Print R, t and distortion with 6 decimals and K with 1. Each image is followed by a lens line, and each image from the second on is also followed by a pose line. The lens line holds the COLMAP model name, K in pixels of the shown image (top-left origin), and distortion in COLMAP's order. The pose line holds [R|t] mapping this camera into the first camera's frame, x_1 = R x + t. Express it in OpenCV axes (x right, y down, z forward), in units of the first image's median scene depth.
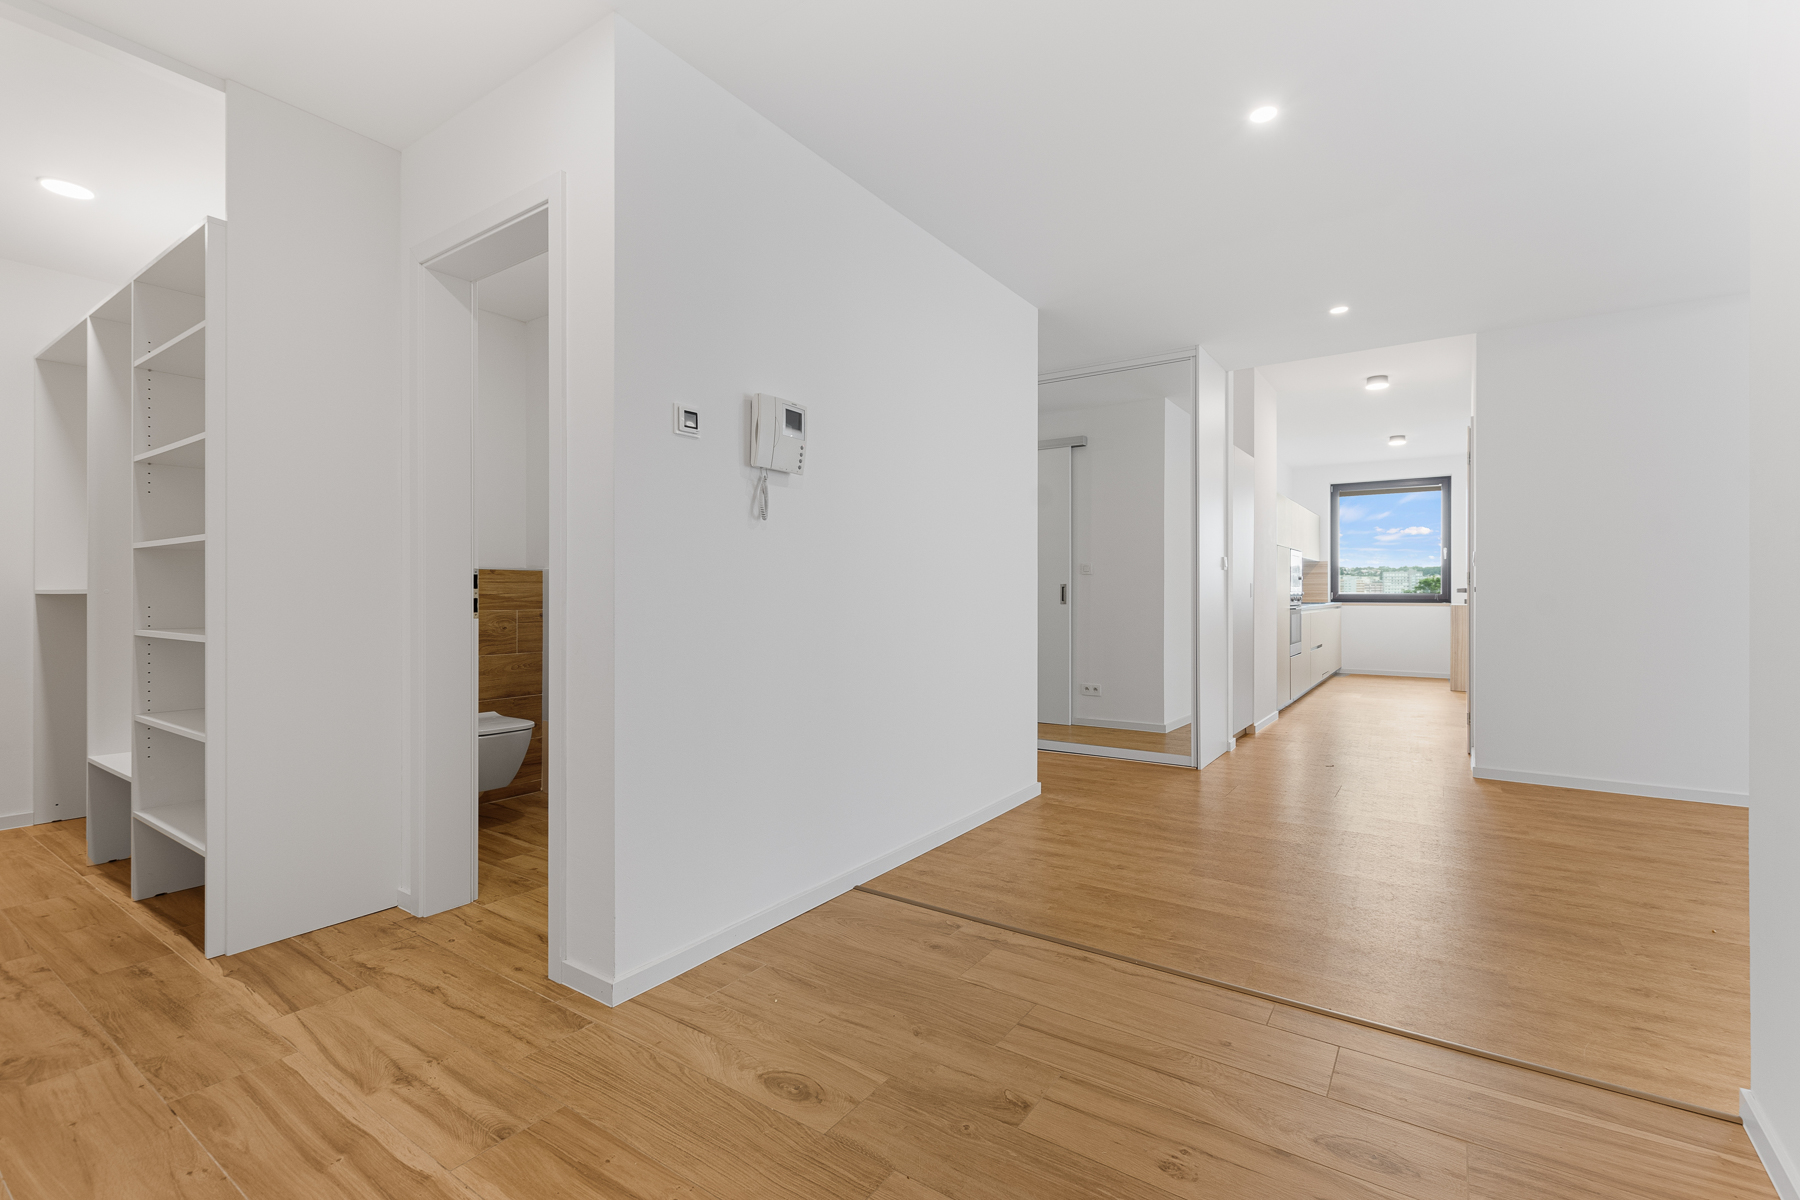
lens RADIAL K [[784.6, 0, 918.4], [0, 784.6, 597.0], [0, 0, 1]] dist [0.007895, -0.005024]
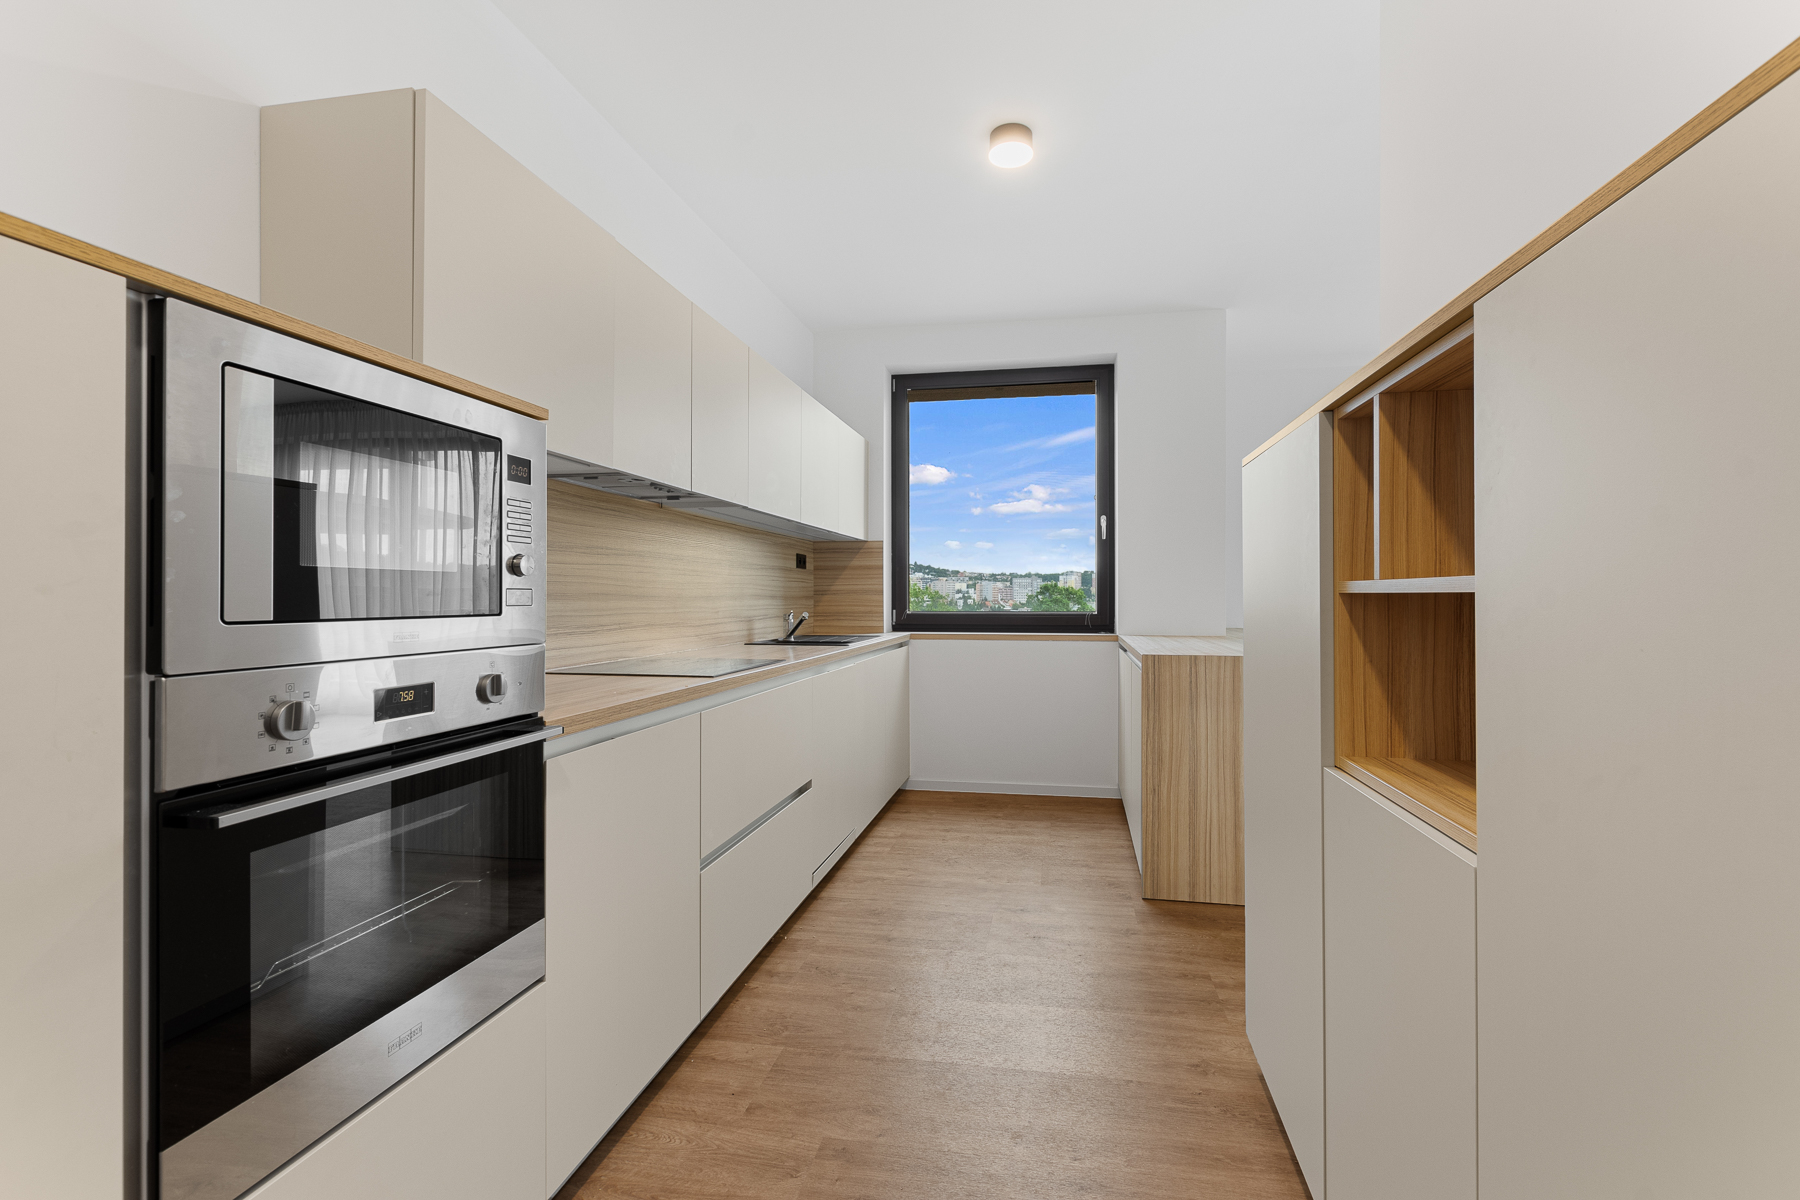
lens RADIAL K [[784.6, 0, 918.4], [0, 784.6, 597.0], [0, 0, 1]] dist [0.007895, -0.005024]
pose [[0.915701, -0.002724, 0.401851, 0.355090], [0.004765, 0.999980, -0.004079, -0.011155], [-0.401832, 0.005650, 0.915696, 0.574870]]
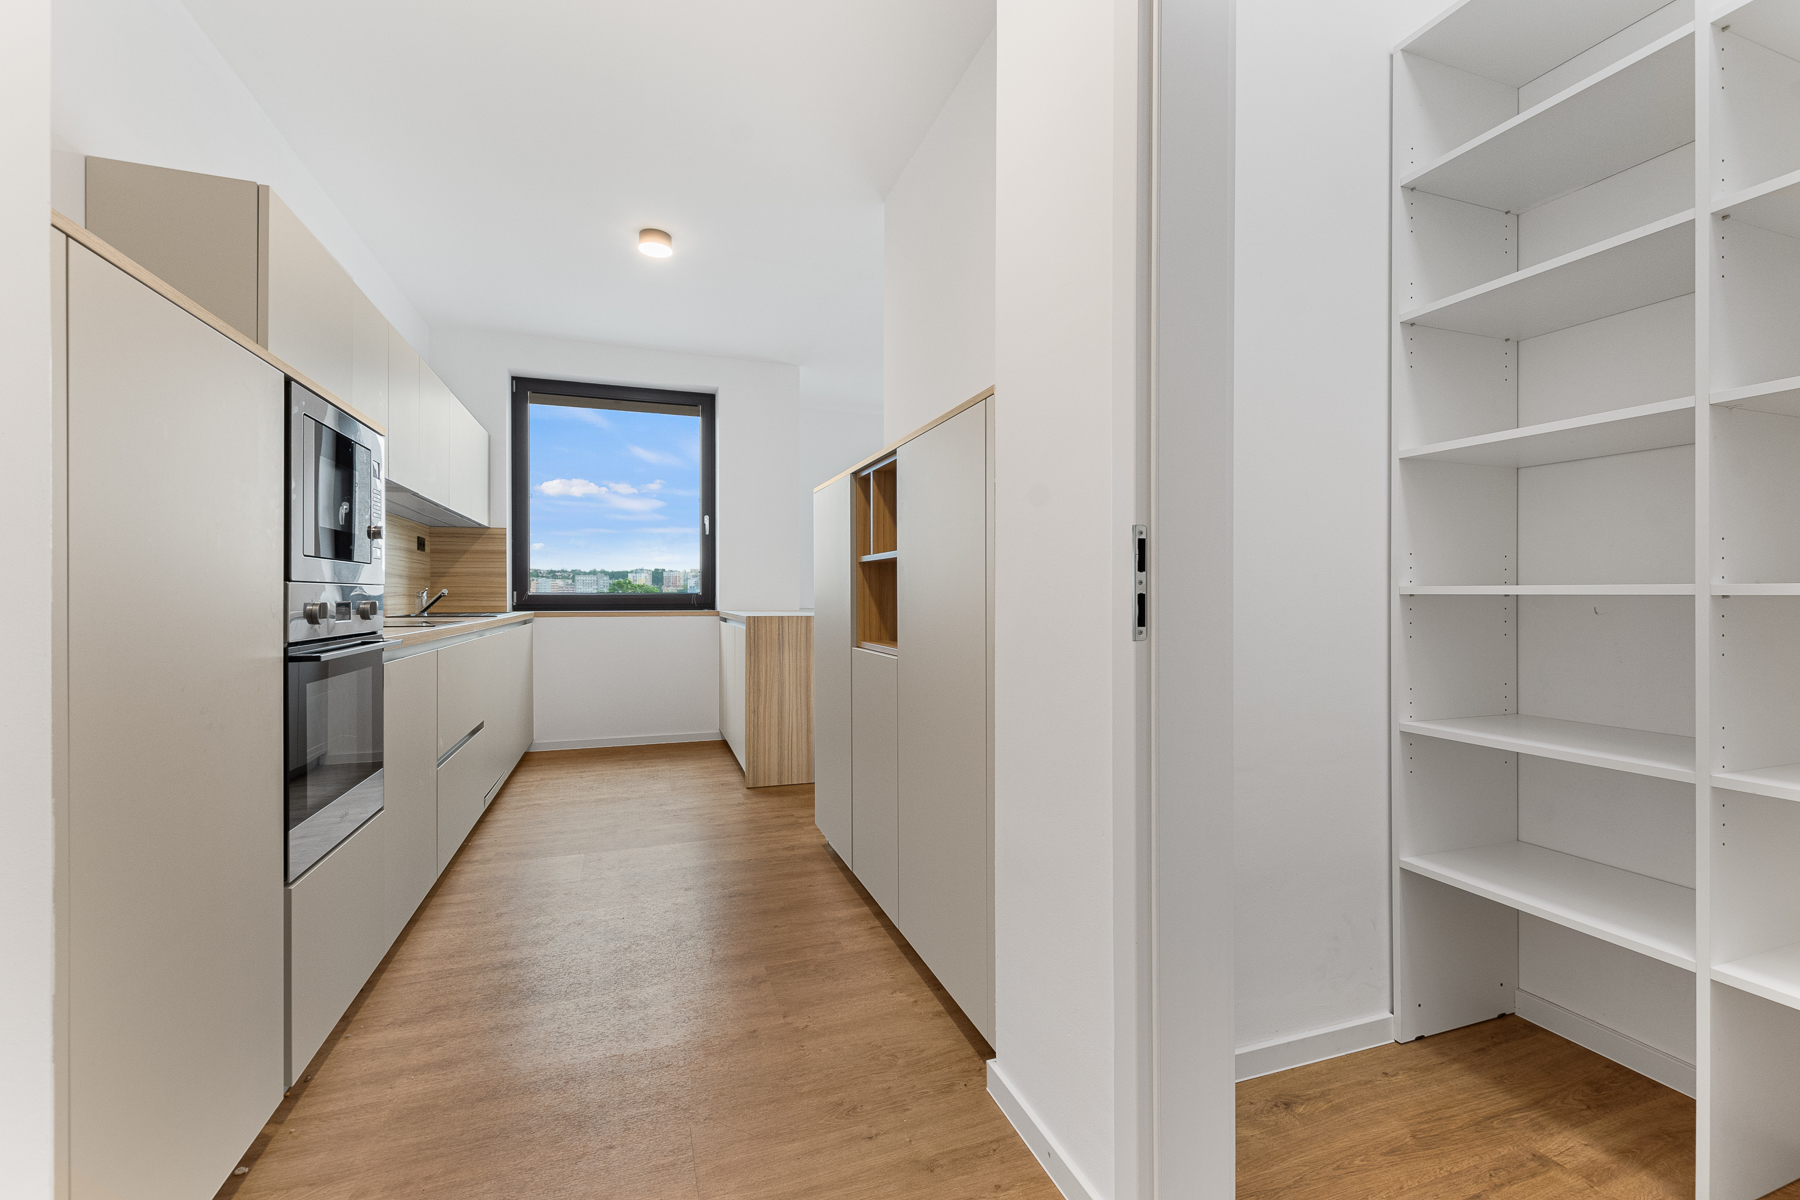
lens RADIAL K [[798.1, 0, 900.0], [0, 798.1, 600.0], [0, 0, 1]] dist [0.003730, 0.000072]
pose [[0.605523, -0.005196, 0.795811, 0.268307], [0.004595, 0.999985, 0.003032, -0.000463], [-0.795814, 0.001821, 0.605538, 0.494913]]
